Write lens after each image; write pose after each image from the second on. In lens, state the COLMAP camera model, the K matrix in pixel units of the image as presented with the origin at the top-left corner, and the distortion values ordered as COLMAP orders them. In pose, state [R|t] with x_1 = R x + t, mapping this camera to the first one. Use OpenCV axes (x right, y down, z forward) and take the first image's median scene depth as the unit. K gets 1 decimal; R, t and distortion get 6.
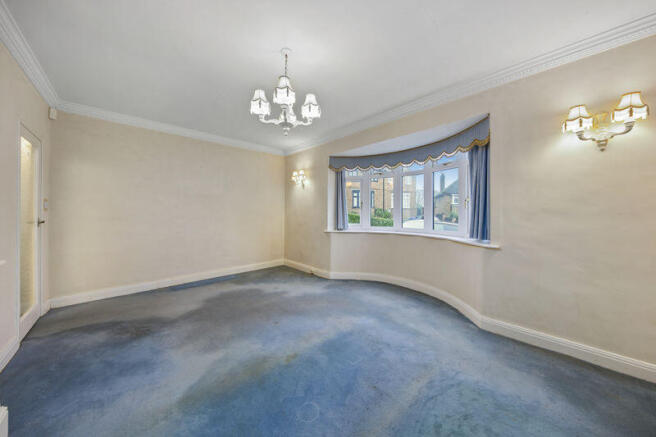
lens RADIAL K [[220.9, 0, 328.2], [0, 220.9, 215.2], [0, 0, 1]] dist [0.001043, -0.000013]
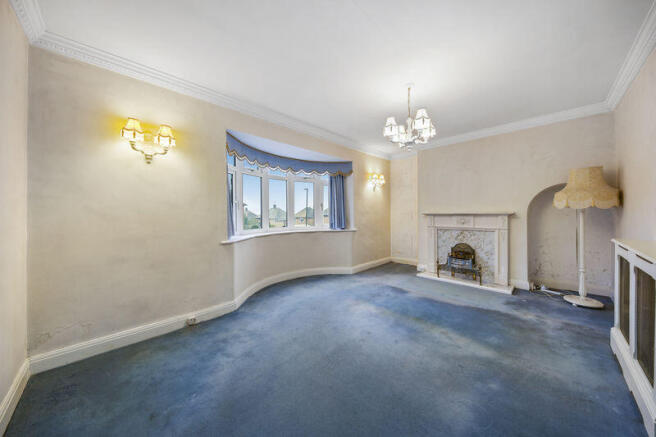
lens RADIAL K [[220.9, 0, 328.2], [0, 220.9, 215.2], [0, 0, 1]] dist [0.001043, -0.000013]
pose [[-0.026325, -0.012989, 0.999569, -0.694628], [0.016317, 0.999777, 0.013421, -0.012379], [-0.999520, 0.016663, -0.026107, 0.734940]]
